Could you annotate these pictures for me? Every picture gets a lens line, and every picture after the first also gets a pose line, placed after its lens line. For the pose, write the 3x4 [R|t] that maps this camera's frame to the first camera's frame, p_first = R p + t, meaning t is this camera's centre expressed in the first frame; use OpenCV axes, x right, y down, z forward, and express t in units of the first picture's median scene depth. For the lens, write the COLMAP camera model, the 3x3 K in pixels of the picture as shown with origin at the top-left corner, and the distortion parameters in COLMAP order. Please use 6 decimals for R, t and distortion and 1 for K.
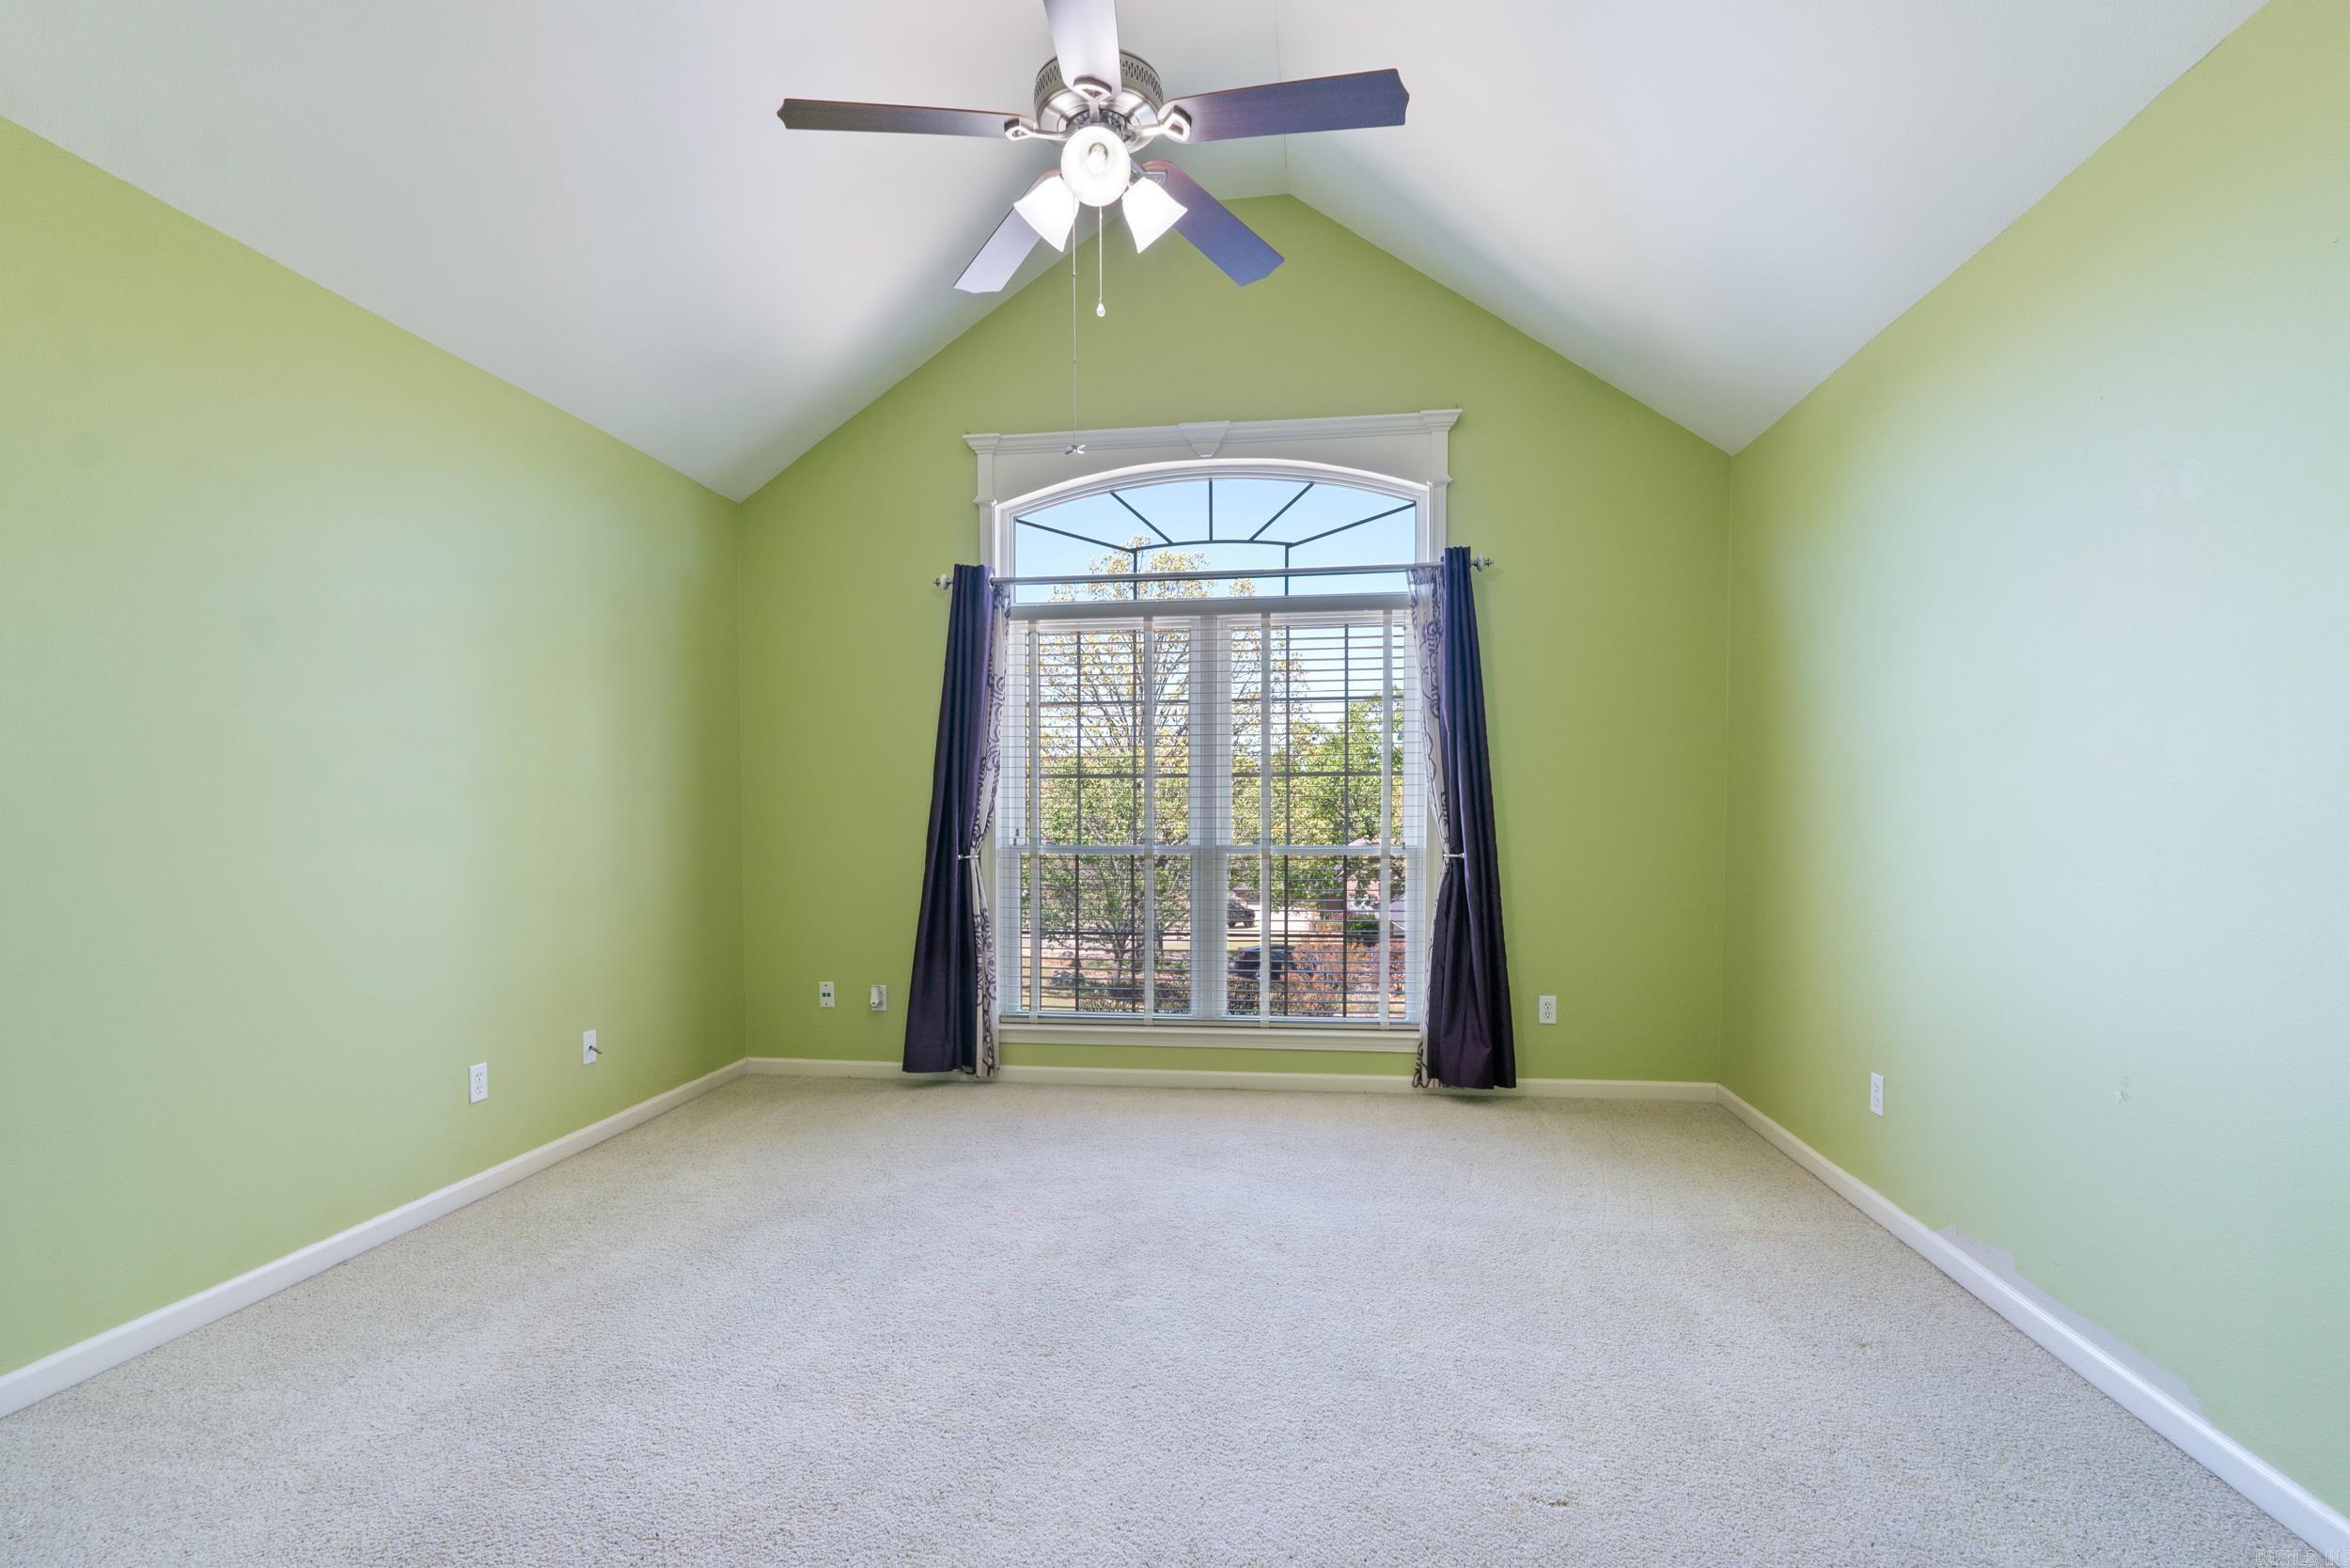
lens RADIAL K [[1083.8, 0, 1195.5], [0, 1083.8, 851.9], [0, 0, 1]] dist [-0.006454, 0.000019]
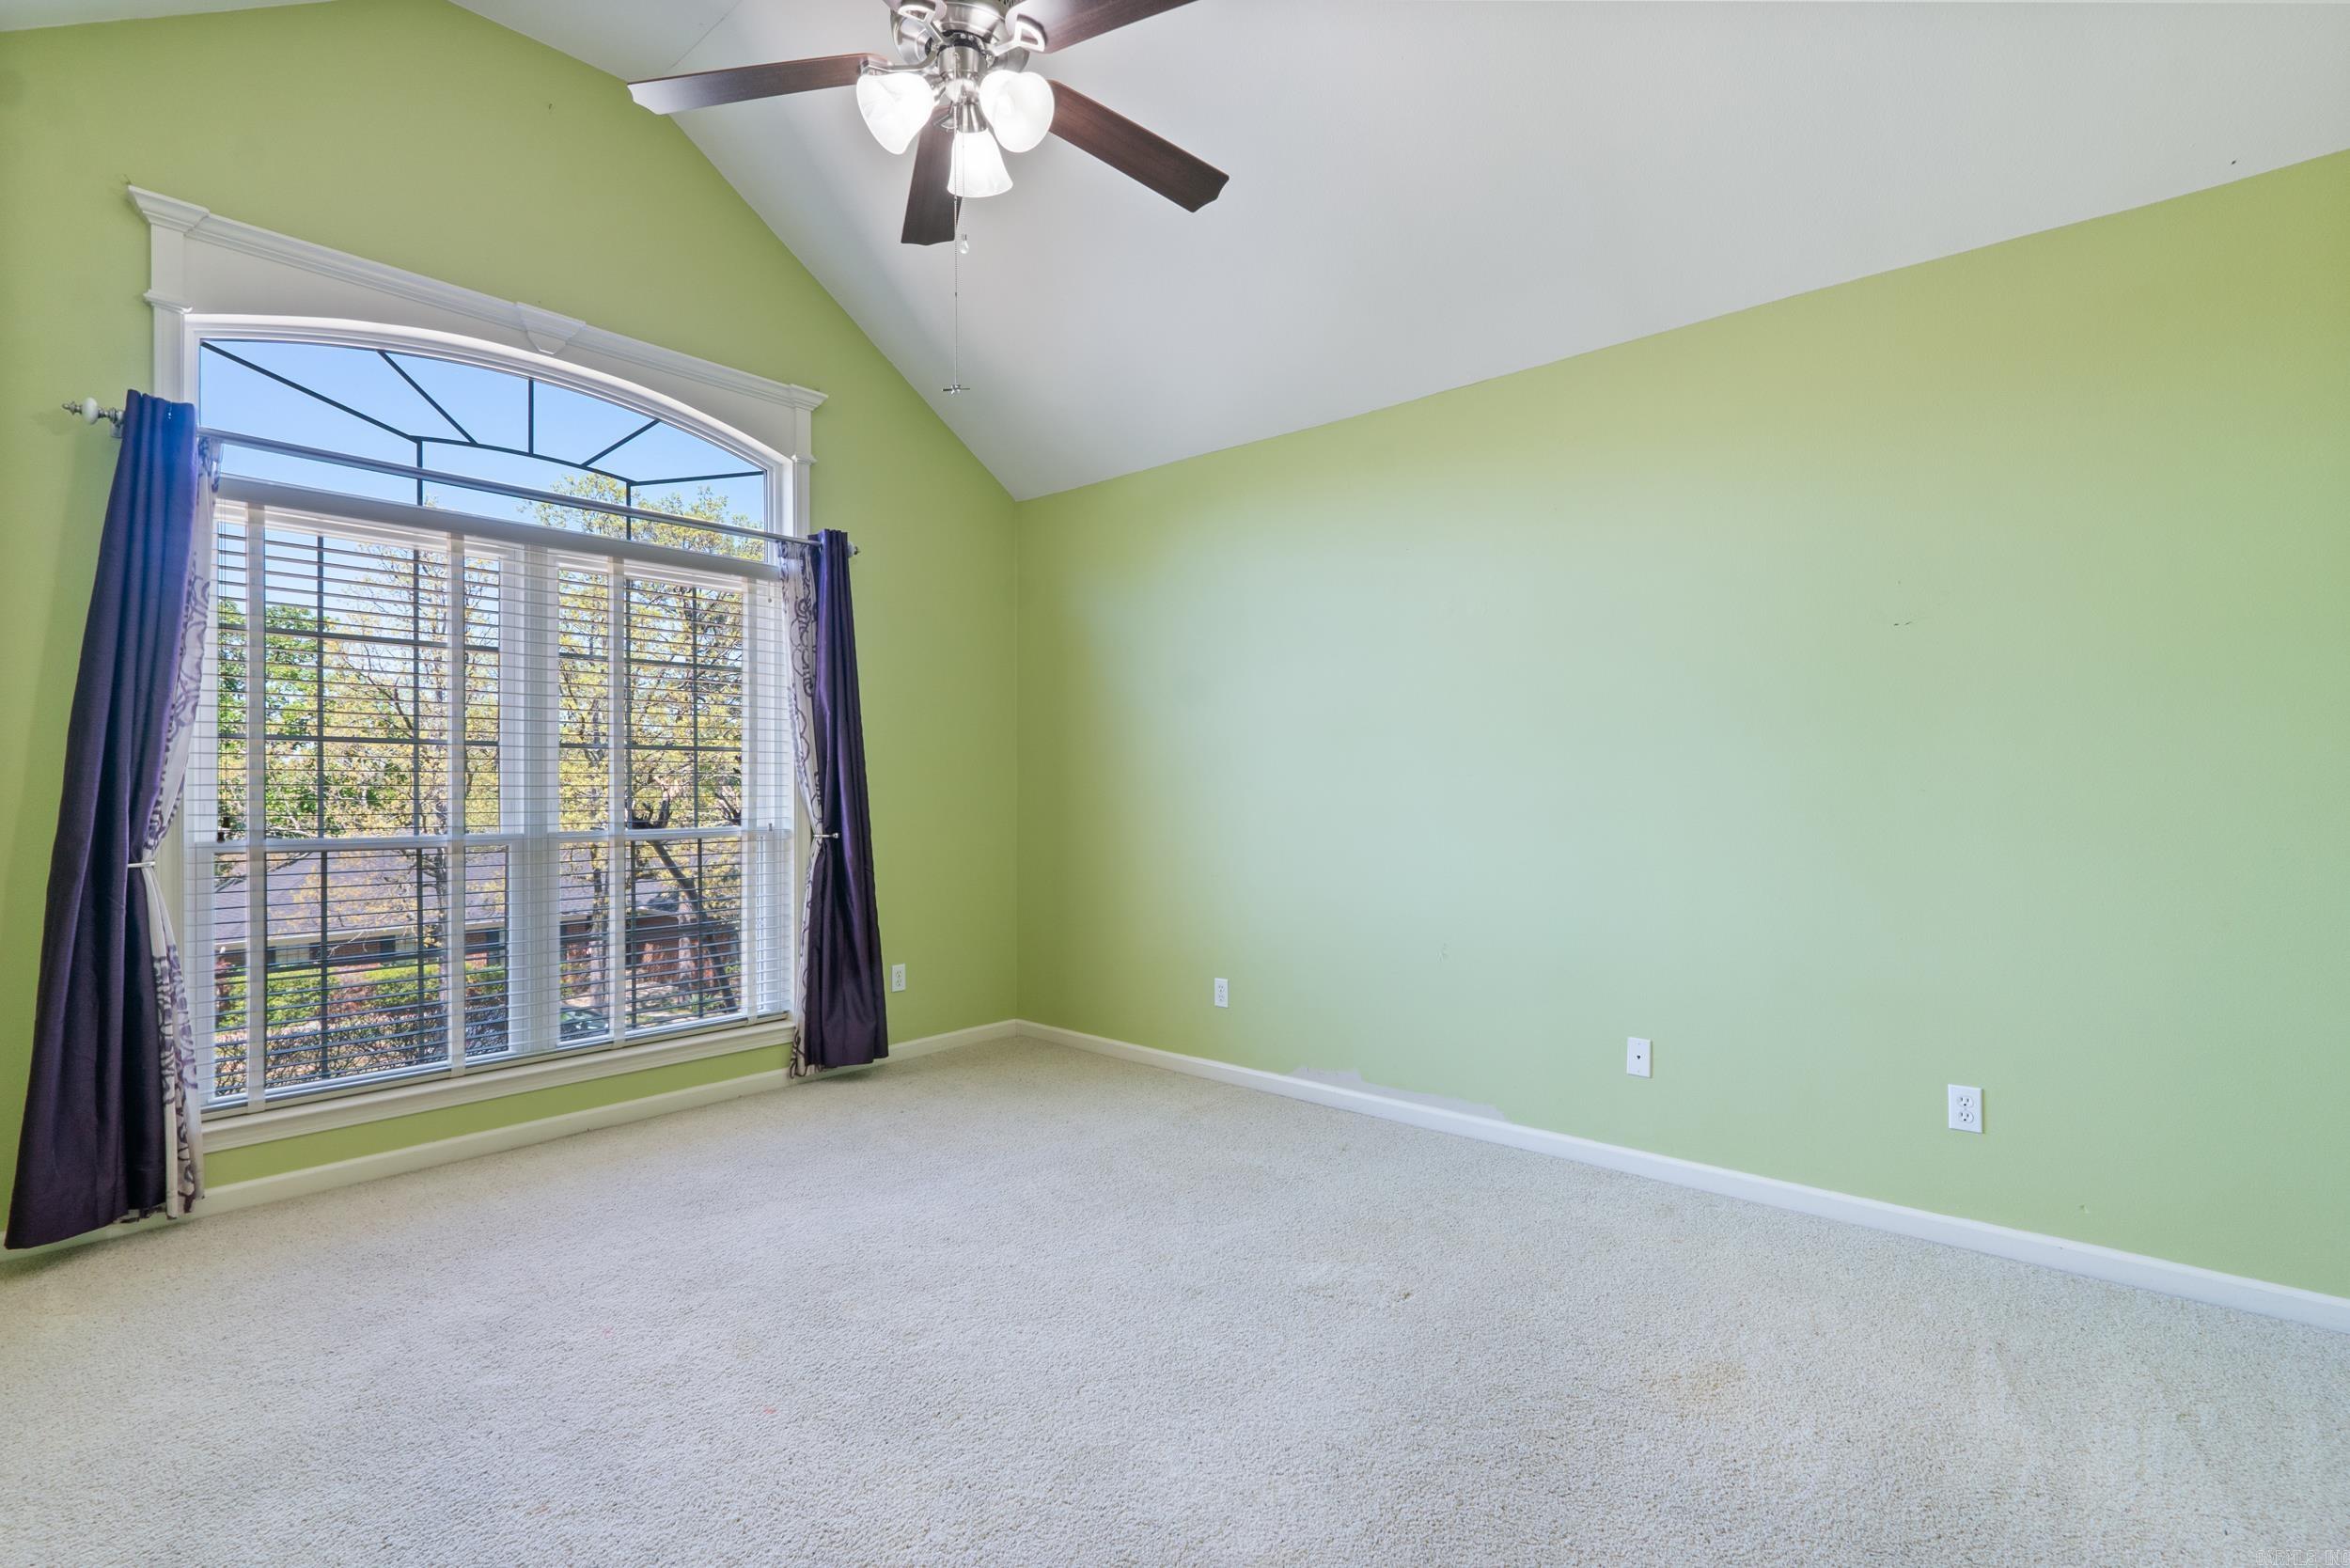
lens RADIAL K [[1083.8, 0, 1148.3], [0, 1083.8, 780.8], [0, 0, 1]] dist [-0.006454, 0.000019]
pose [[0.561796, 0.008413, 0.827233, -0.409567], [0.025196, 0.999310, -0.027274, -0.011905], [-0.826892, 0.036165, 0.561197, 0.188583]]
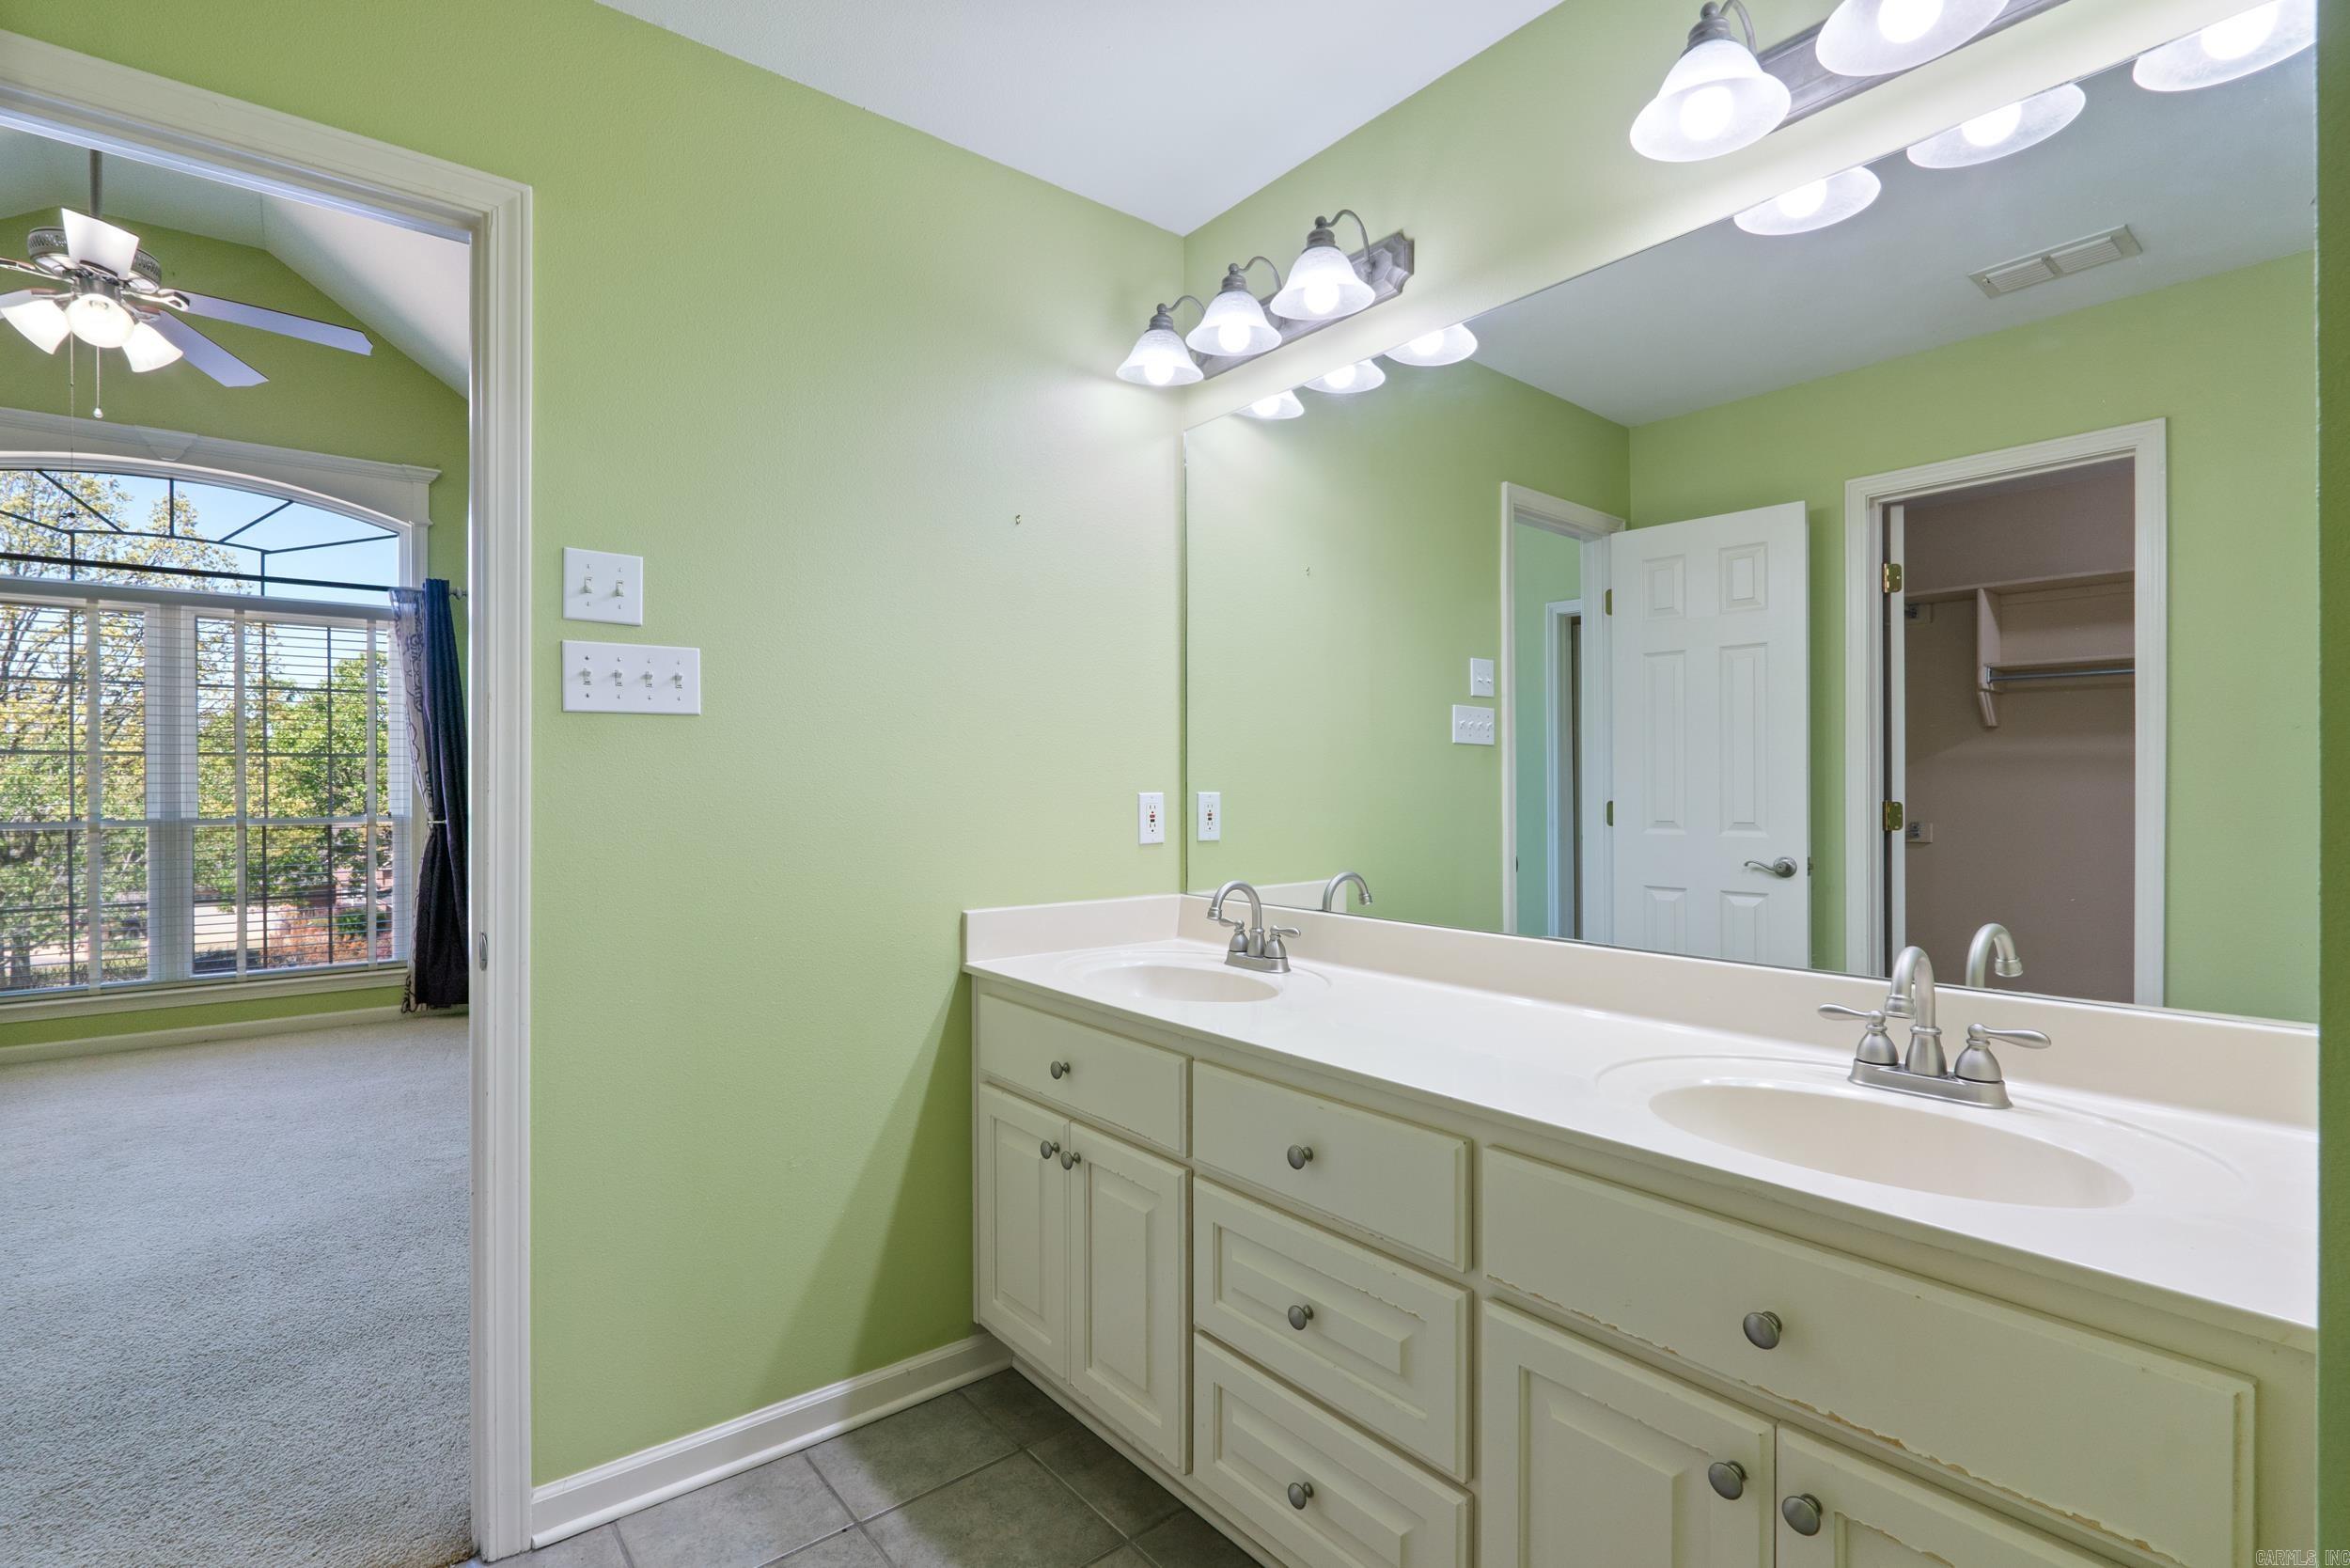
lens RADIAL K [[1083.8, 0, 1167.1], [0, 1083.8, 788.7], [0, 0, 1]] dist [-0.006454, 0.000019]
pose [[0.700544, -0.003776, 0.713599, -0.060818], [0.028568, 0.999333, -0.022757, 0.017074], [-0.713037, 0.036329, 0.700185, -0.466499]]
